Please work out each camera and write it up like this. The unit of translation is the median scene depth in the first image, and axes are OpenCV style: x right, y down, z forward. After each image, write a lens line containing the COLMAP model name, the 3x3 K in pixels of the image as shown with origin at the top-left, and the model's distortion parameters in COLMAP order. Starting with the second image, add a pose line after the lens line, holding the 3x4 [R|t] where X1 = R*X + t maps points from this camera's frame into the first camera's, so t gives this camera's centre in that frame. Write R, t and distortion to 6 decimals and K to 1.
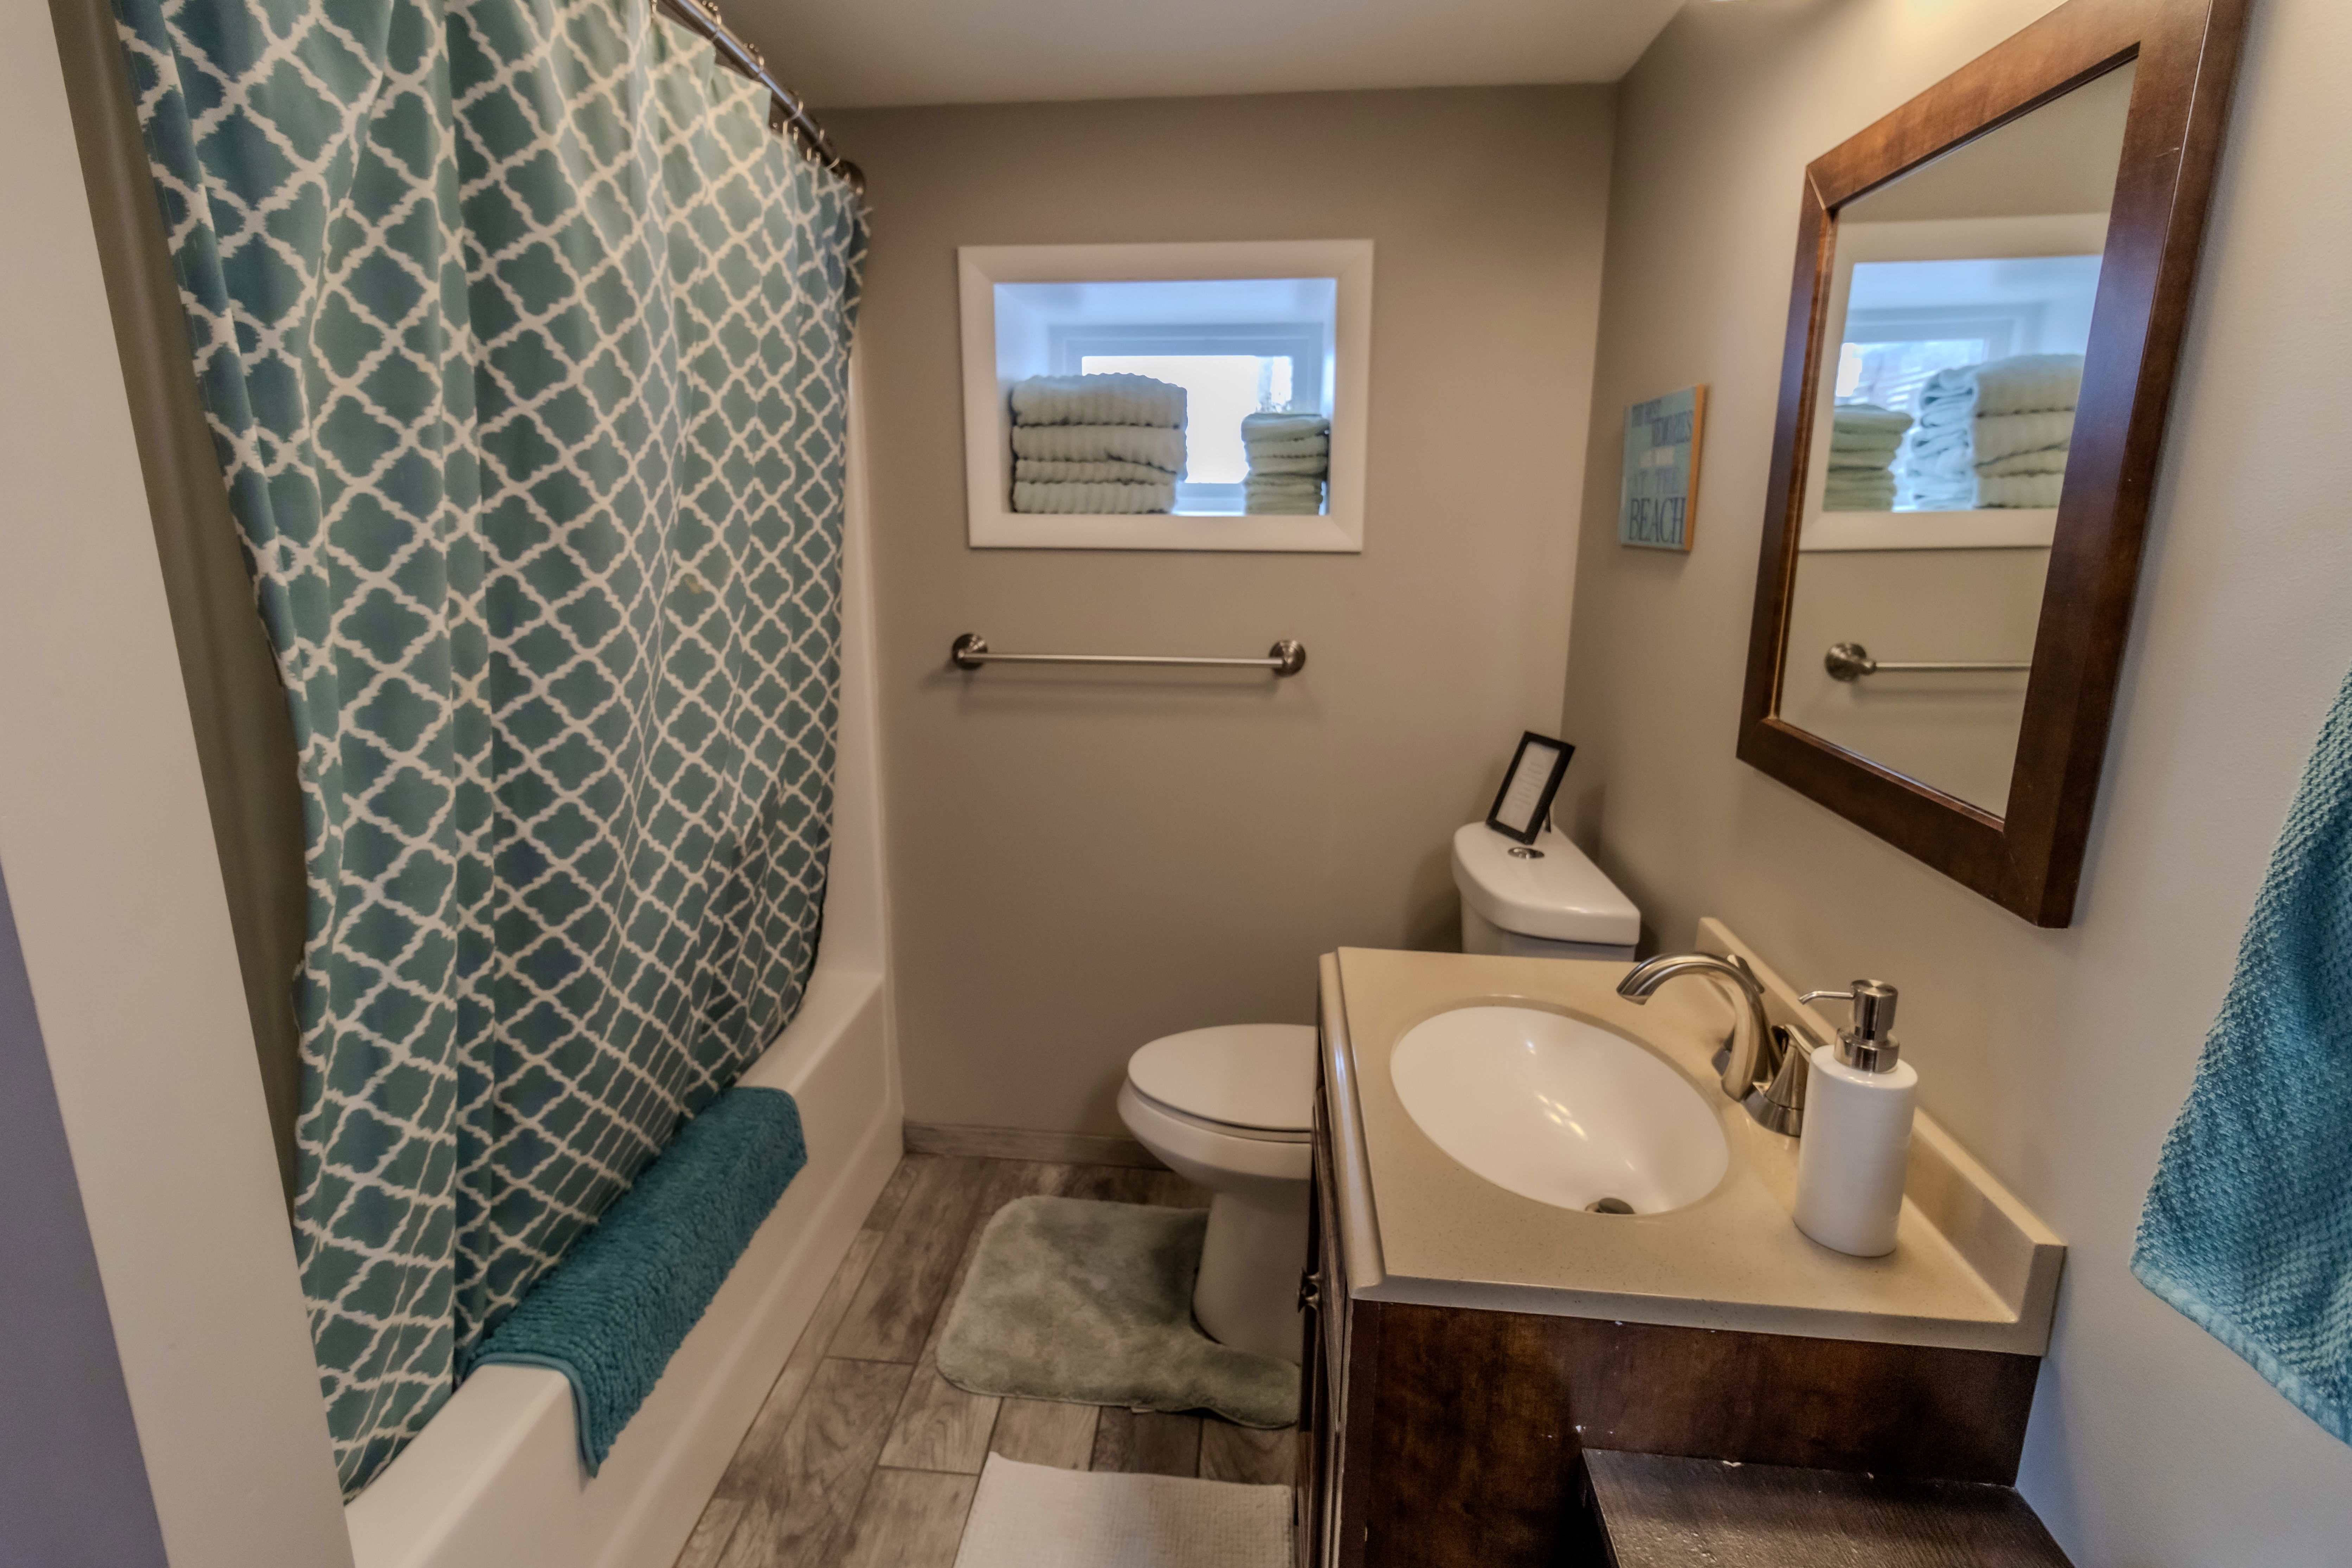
lens RADIAL K [[1112.6, 0, 1153.2], [0, 1112.6, 760.8], [0, 0, 1]] dist [0.000322, 0.000505]
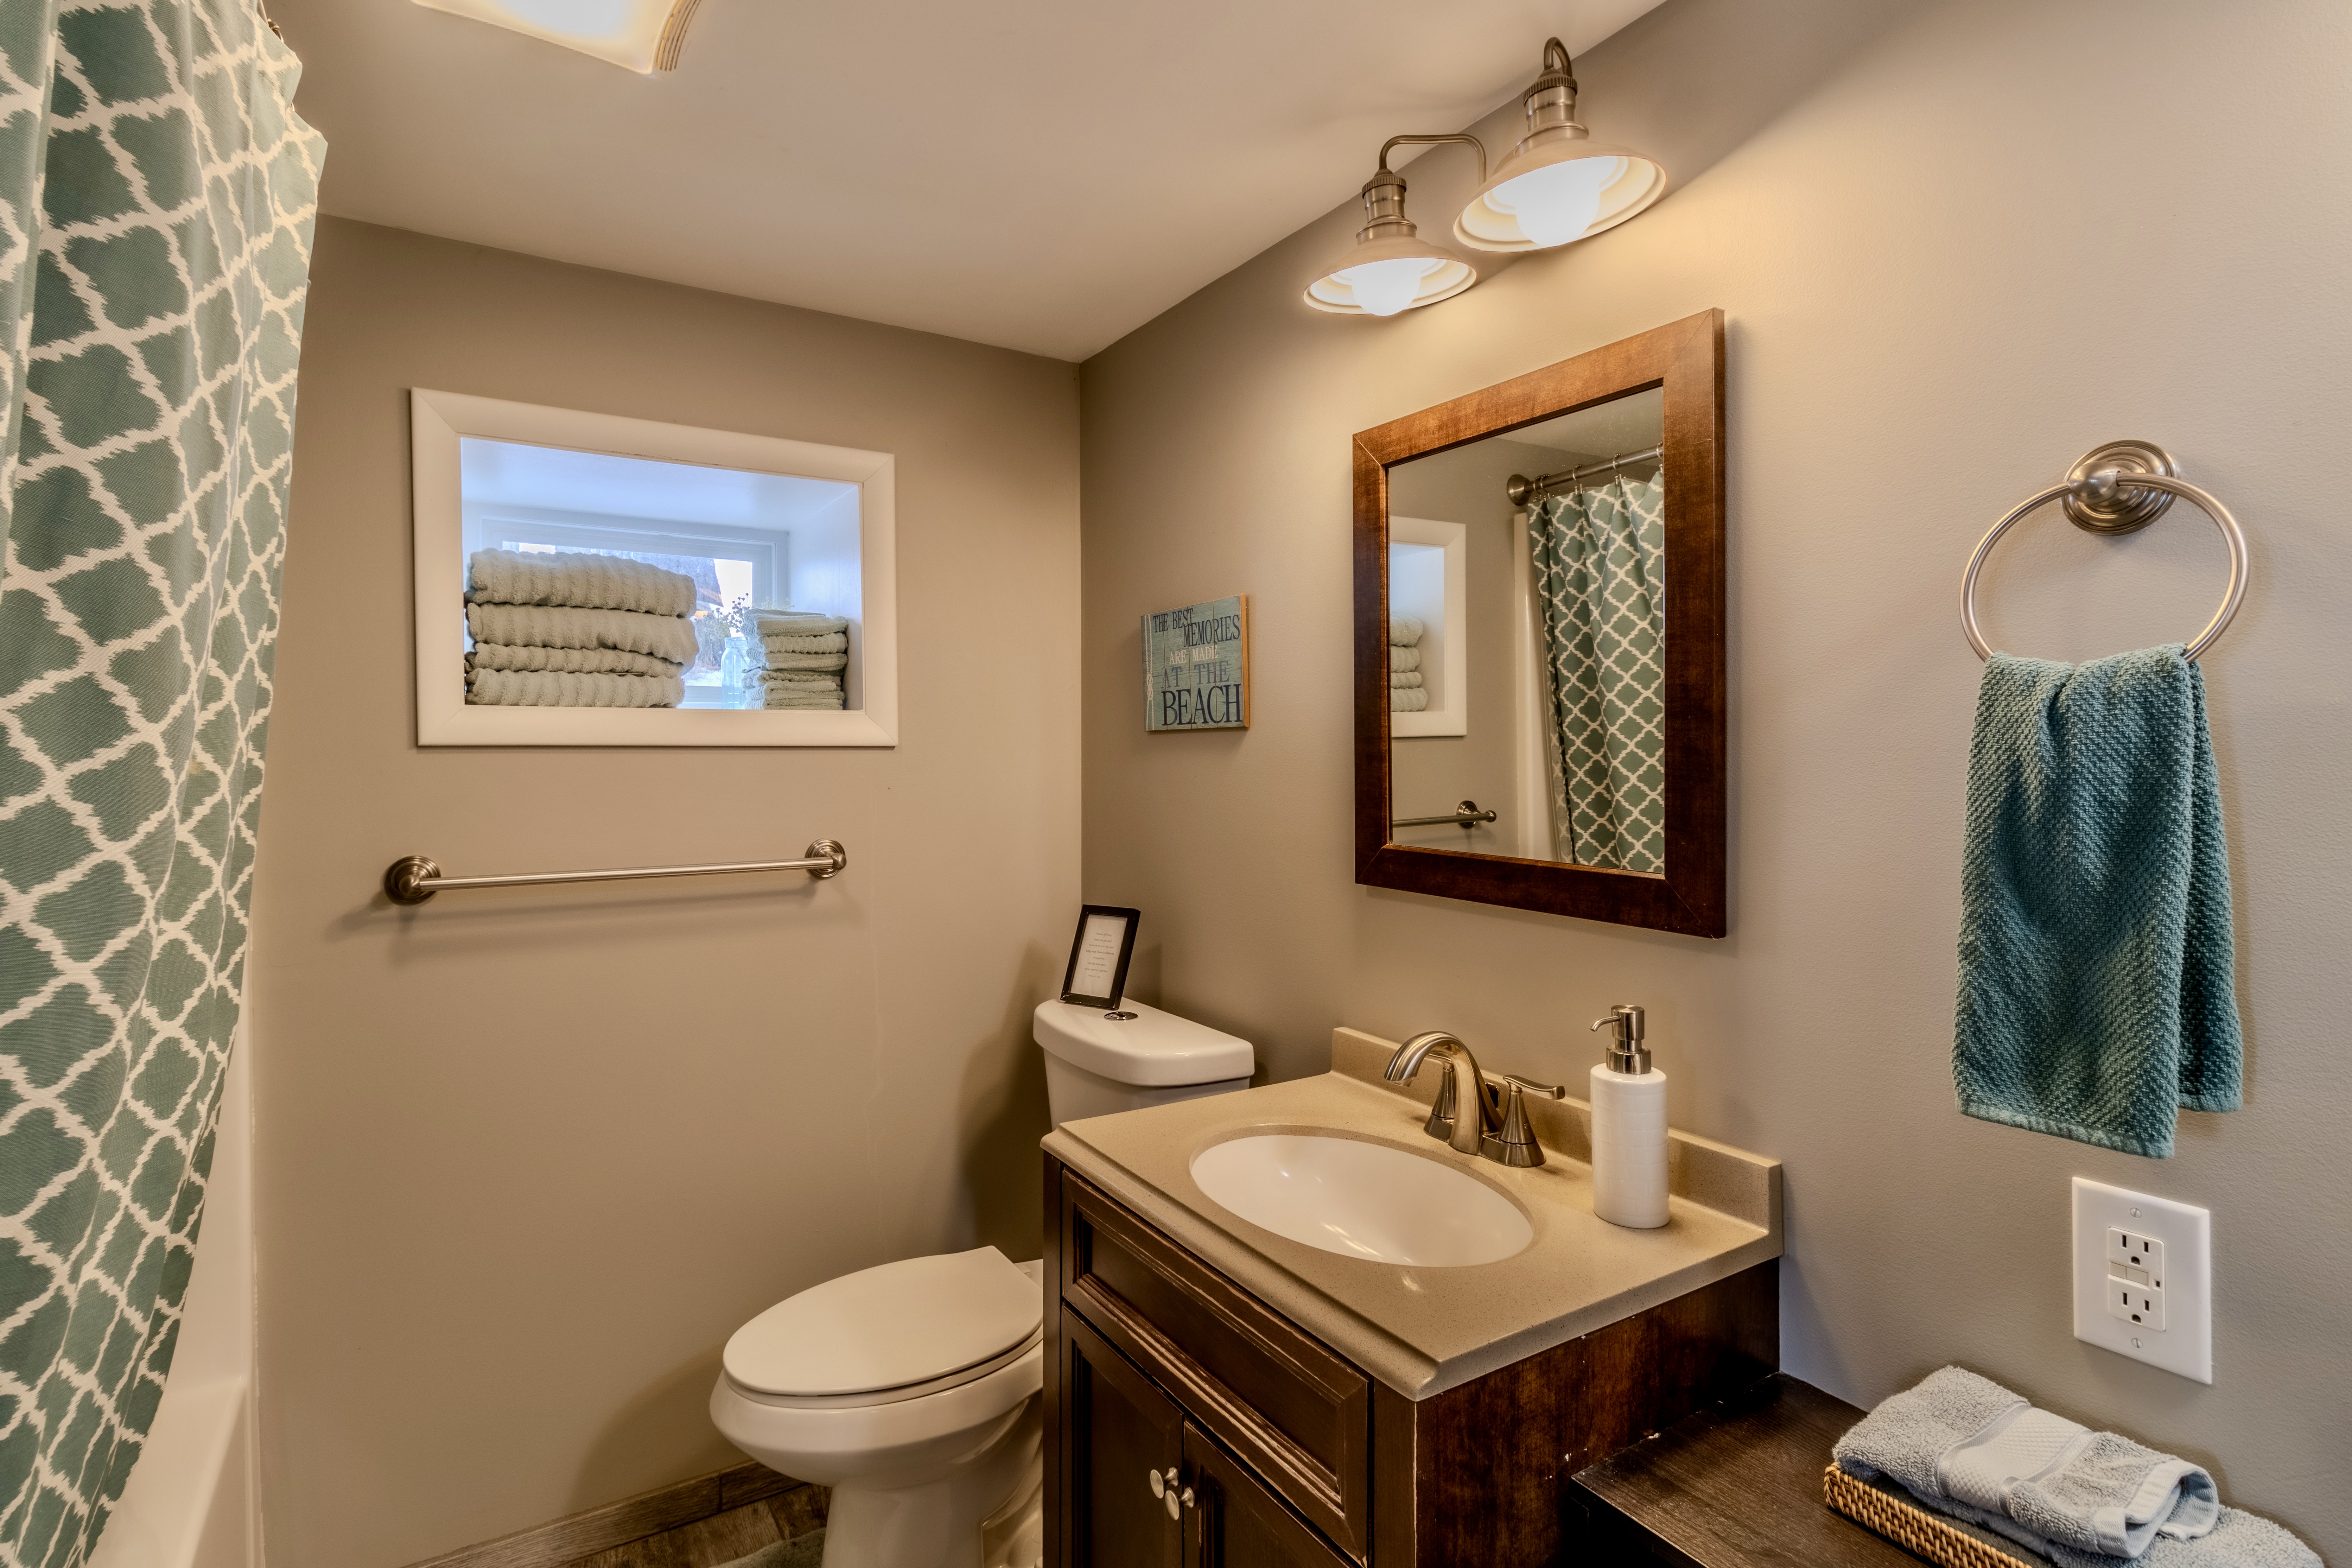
lens RADIAL K [[1112.6, 0, 1153.2], [0, 1112.6, 760.8], [0, 0, 1]] dist [0.000322, 0.000505]
pose [[0.800551, -0.014856, 0.599080, -0.395075], [0.141879, 0.975969, -0.165391, 0.038004], [-0.582227, 0.217401, 0.783421, 0.157755]]
